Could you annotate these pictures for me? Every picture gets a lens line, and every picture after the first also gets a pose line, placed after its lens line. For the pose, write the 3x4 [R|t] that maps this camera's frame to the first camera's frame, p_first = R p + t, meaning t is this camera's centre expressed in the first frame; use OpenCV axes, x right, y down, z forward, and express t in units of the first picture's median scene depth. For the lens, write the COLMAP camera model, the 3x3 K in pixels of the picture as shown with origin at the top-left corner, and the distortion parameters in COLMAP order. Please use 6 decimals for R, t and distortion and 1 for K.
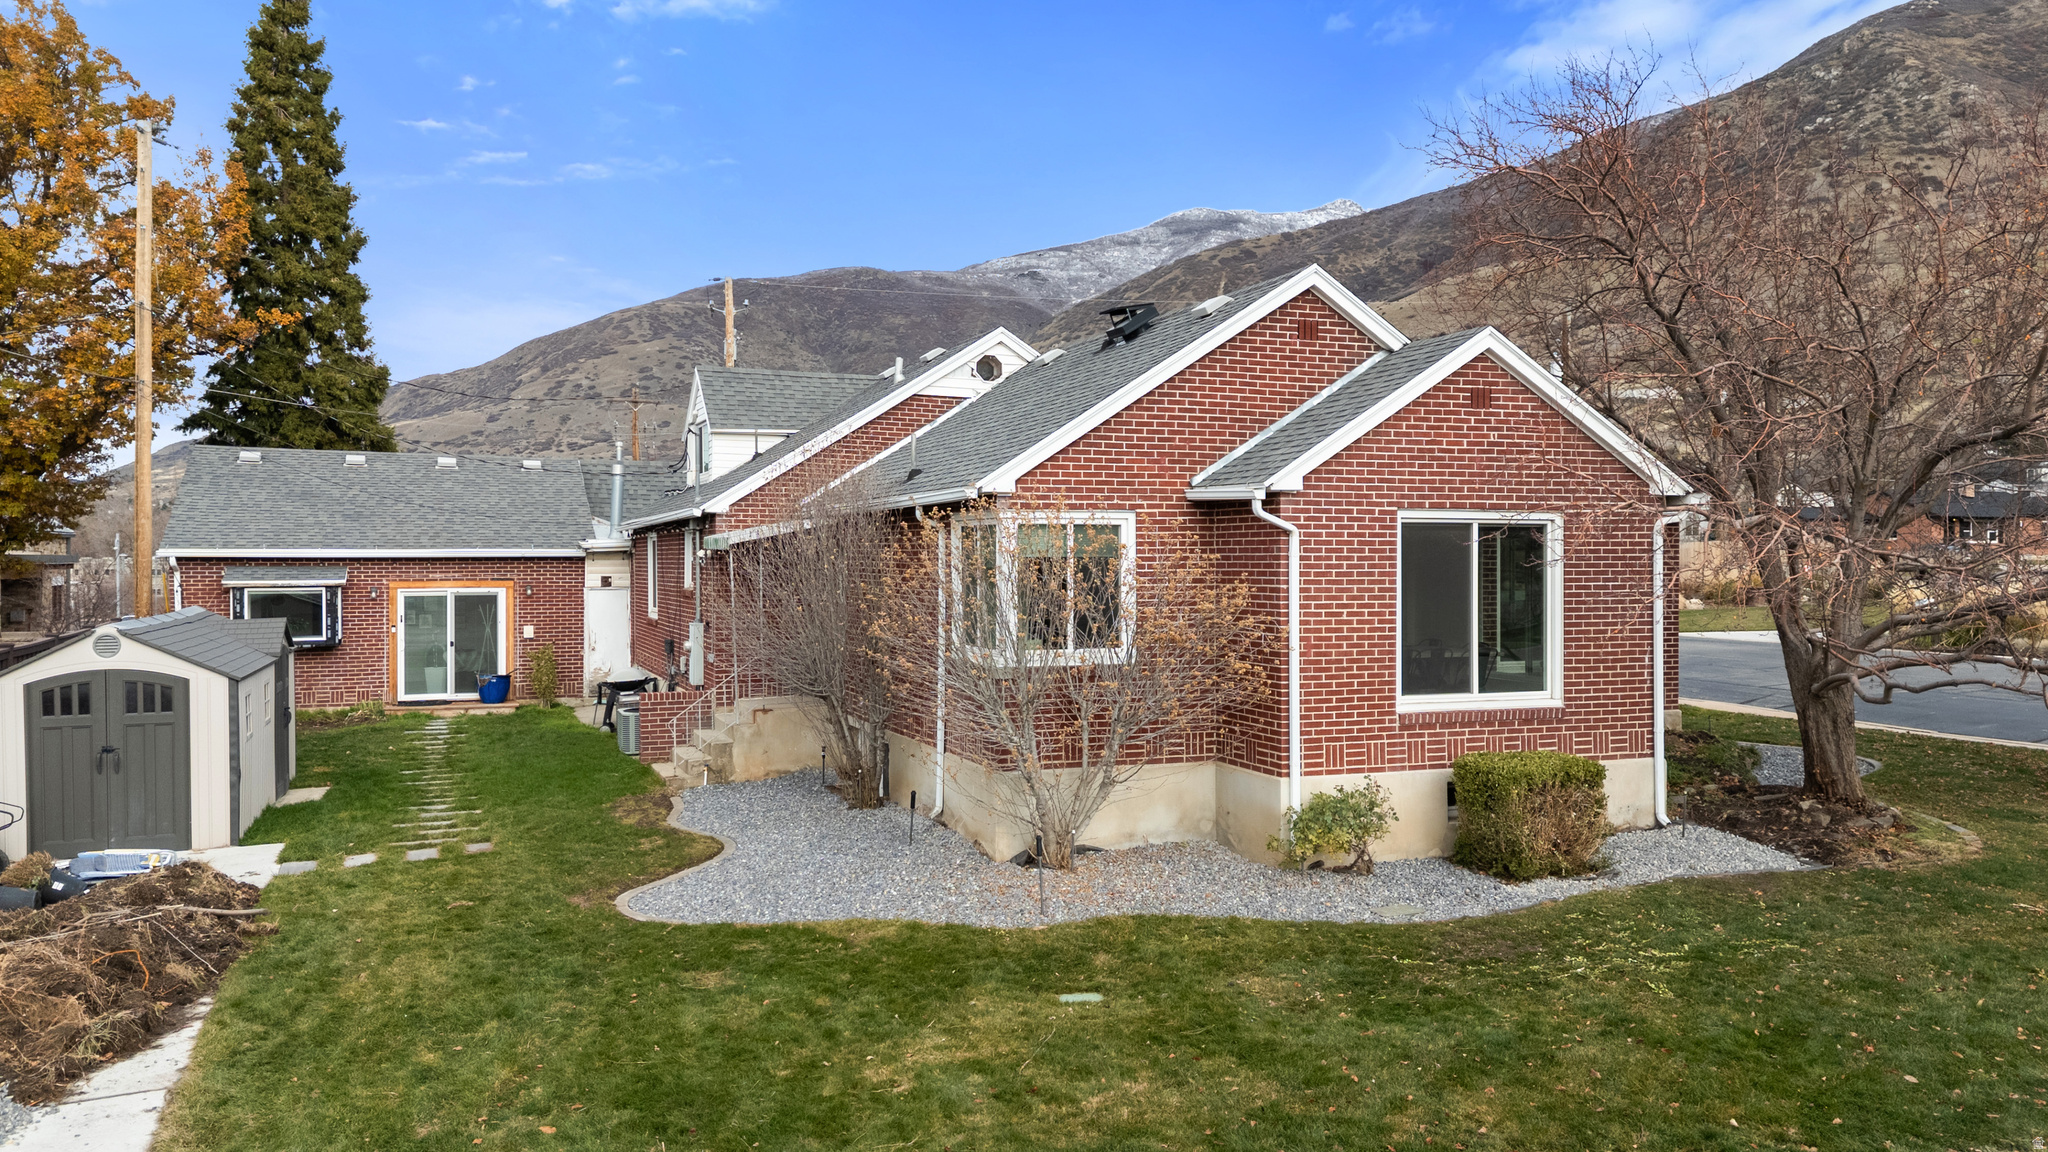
lens RADIAL K [[1456.3, 0, 1024.0], [0, 1456.3, 576.0], [0, 0, 1]] dist [0.076918, -0.064463]
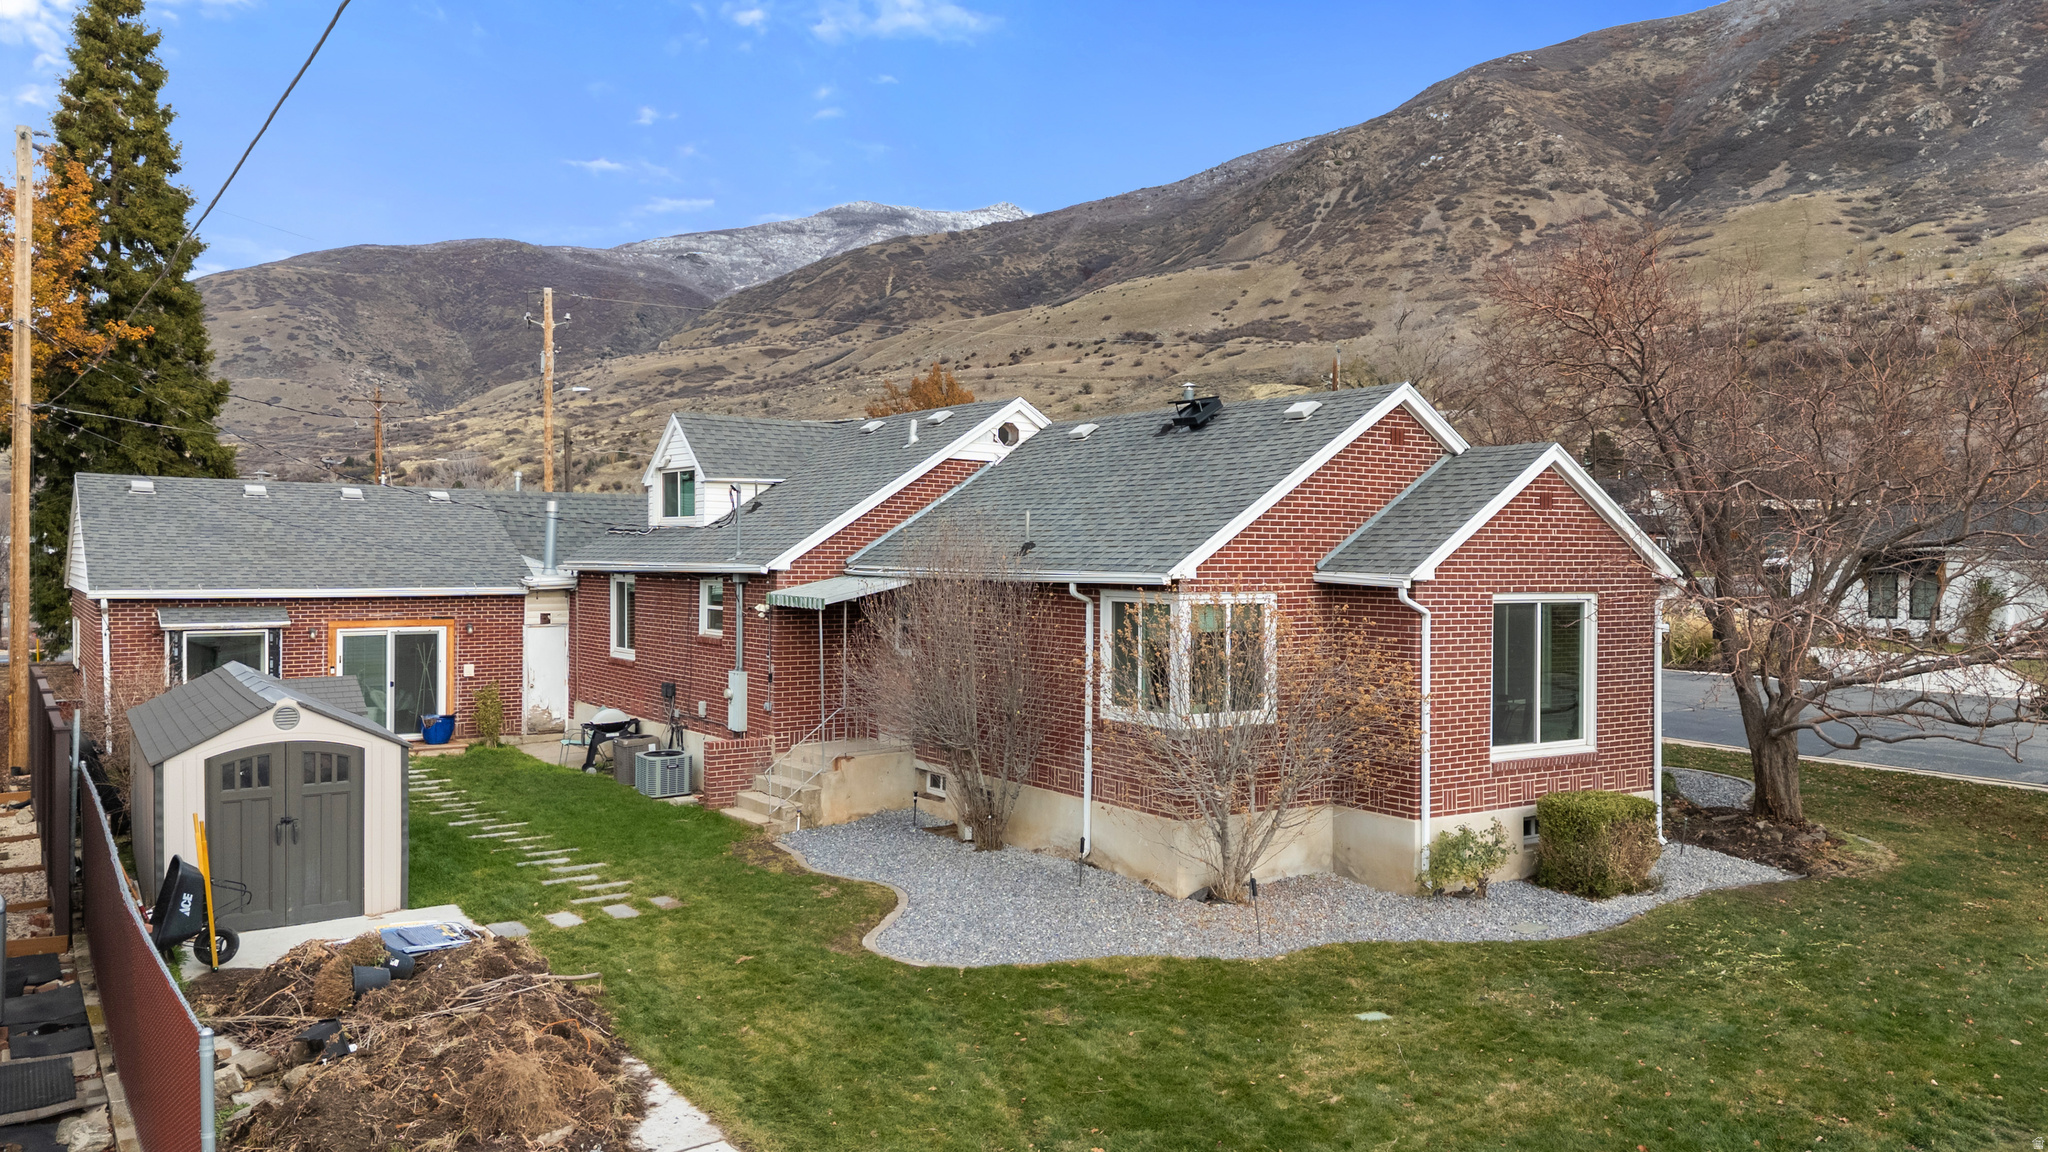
lens RADIAL K [[1456.3, 0, 1024.0], [0, 1456.3, 576.0], [0, 0, 1]] dist [0.076918, -0.064463]
pose [[0.976958, 0.004861, 0.213377, -0.370299], [-0.005128, 0.999987, 0.000697, -0.057124], [-0.213371, -0.001775, 0.976970, -0.098304]]
